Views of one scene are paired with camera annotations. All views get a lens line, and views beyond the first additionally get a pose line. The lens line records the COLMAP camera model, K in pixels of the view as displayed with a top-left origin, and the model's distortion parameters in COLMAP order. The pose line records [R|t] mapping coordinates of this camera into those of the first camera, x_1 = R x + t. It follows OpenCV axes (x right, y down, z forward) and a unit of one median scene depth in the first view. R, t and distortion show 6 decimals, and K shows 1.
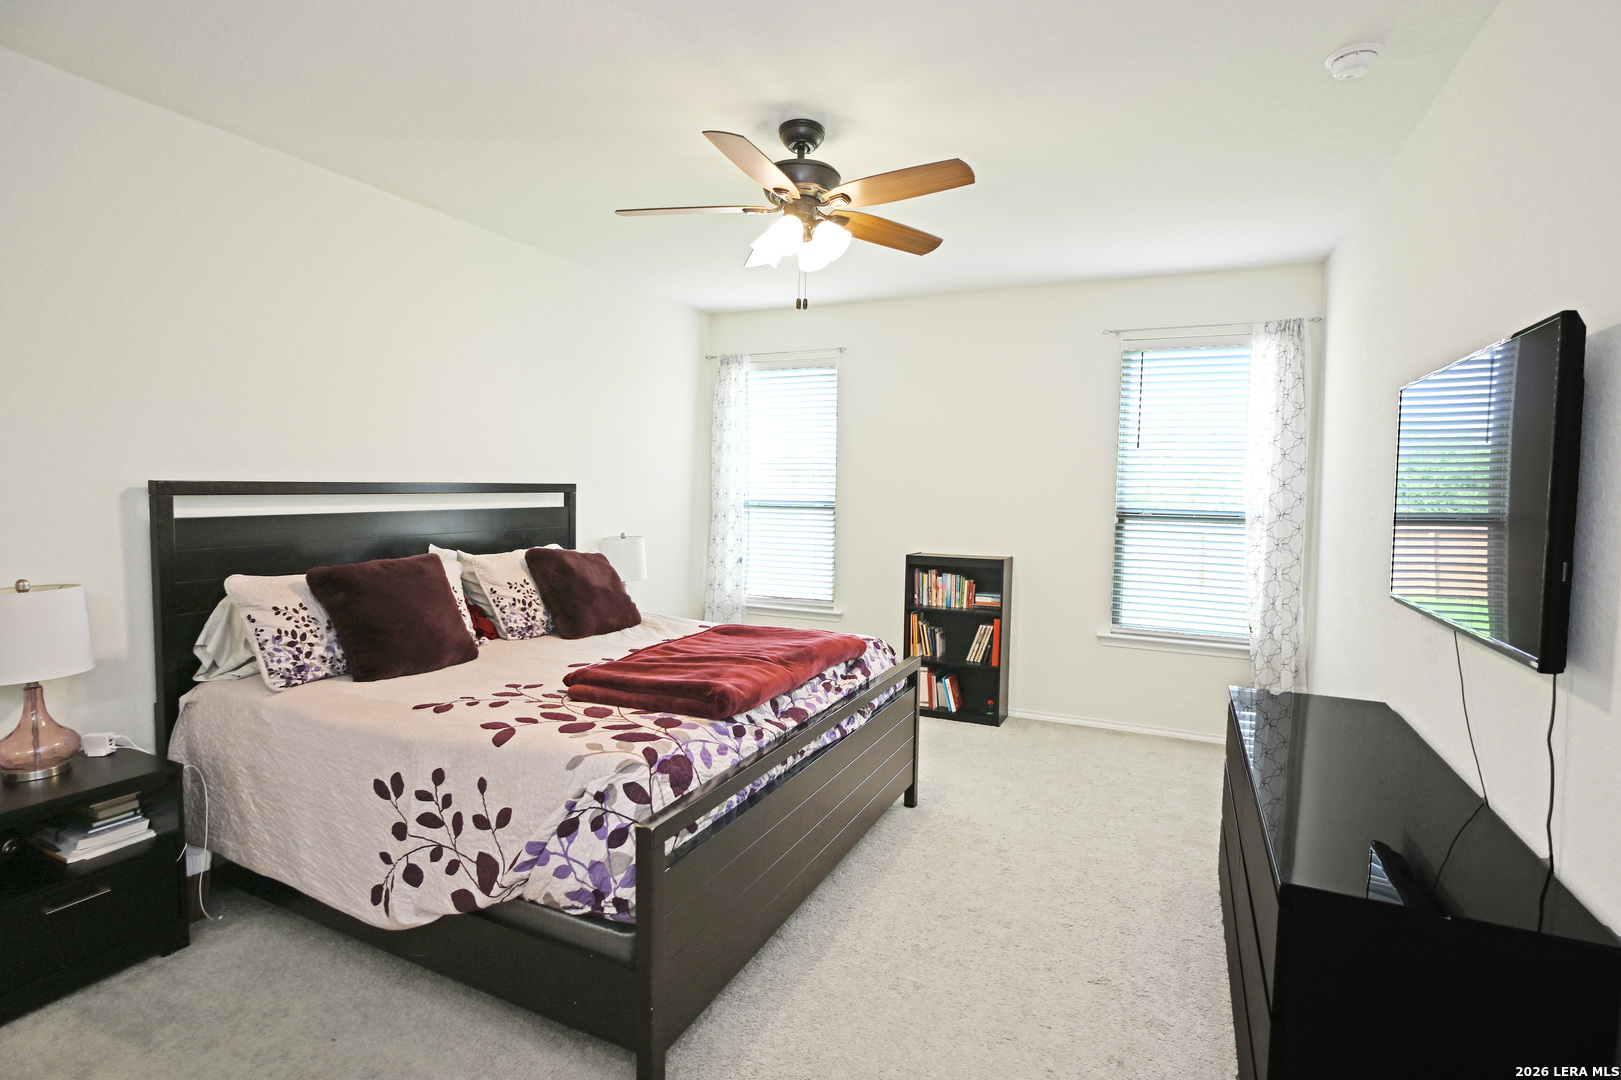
lens RADIAL K [[795.8, 0, 806.6], [0, 795.8, 540.4], [0, 0, 1]] dist [-0.000384, 0.000984]
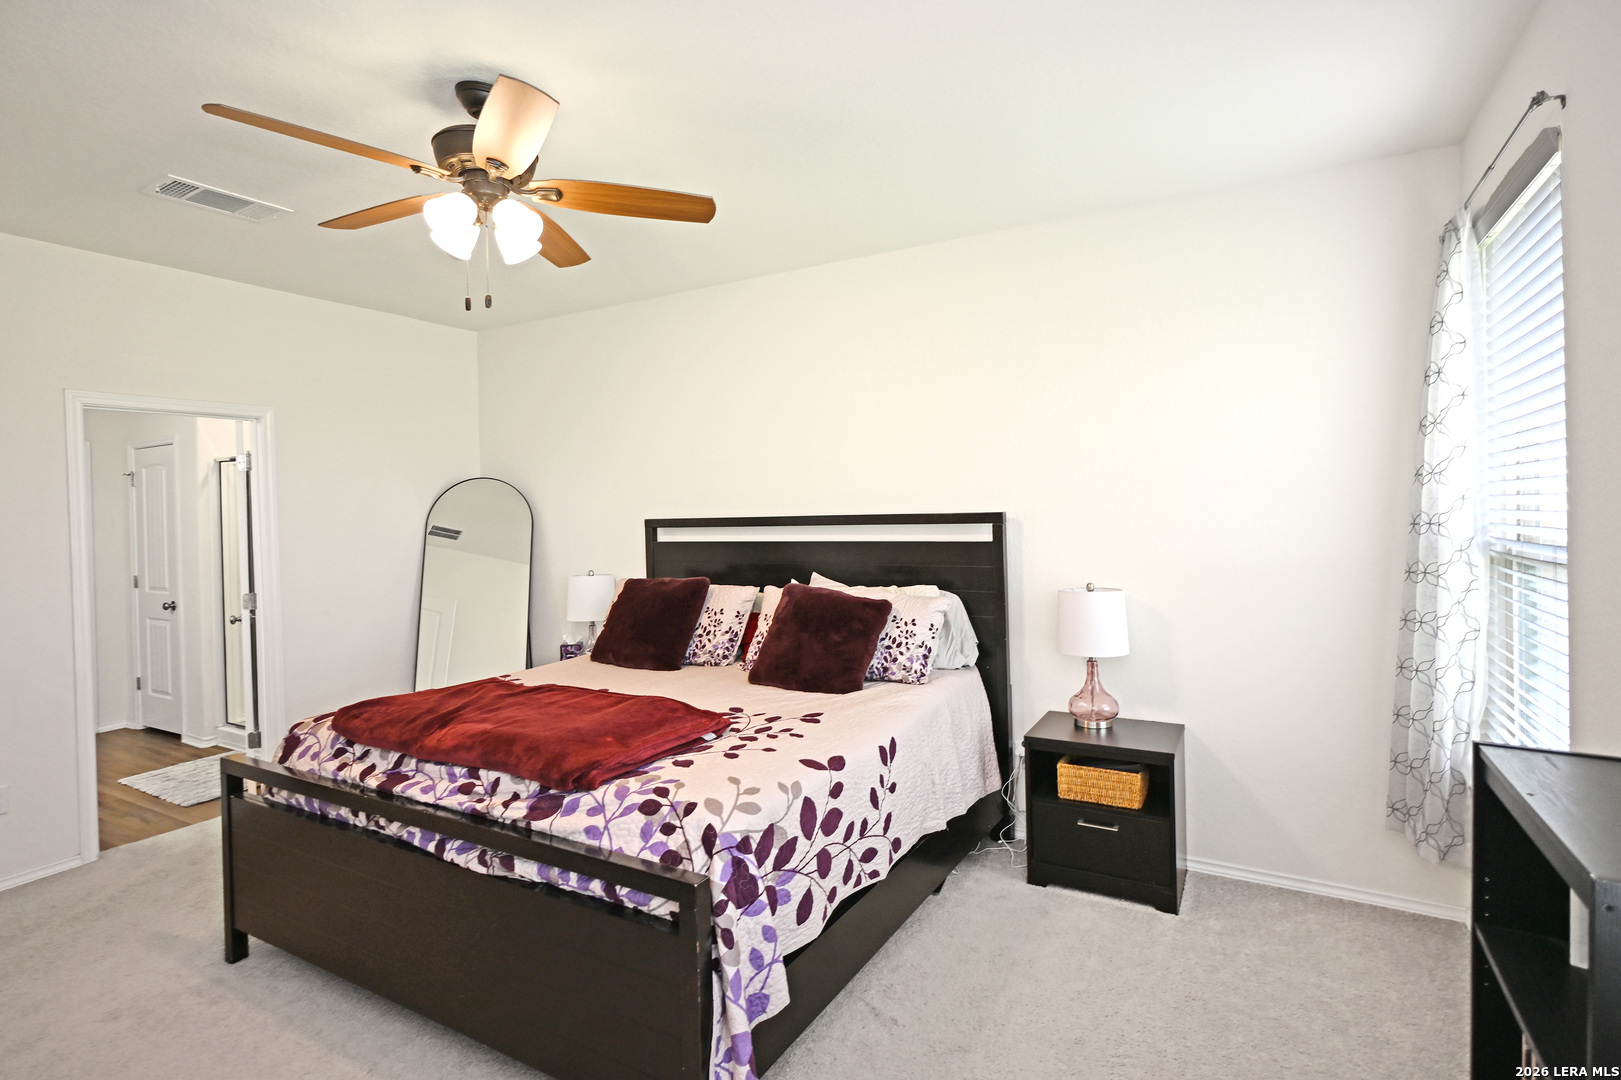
lens RADIAL K [[716.9, 0, 811.3], [0, 716.9, 524.4], [0, 0, 1]] dist [-0.001625, -0.000001]
pose [[-0.033440, 0.004517, -0.999431, 0.708489], [-0.049583, 0.998751, 0.006173, -0.088449], [0.998210, 0.049761, -0.033174, 1.358023]]
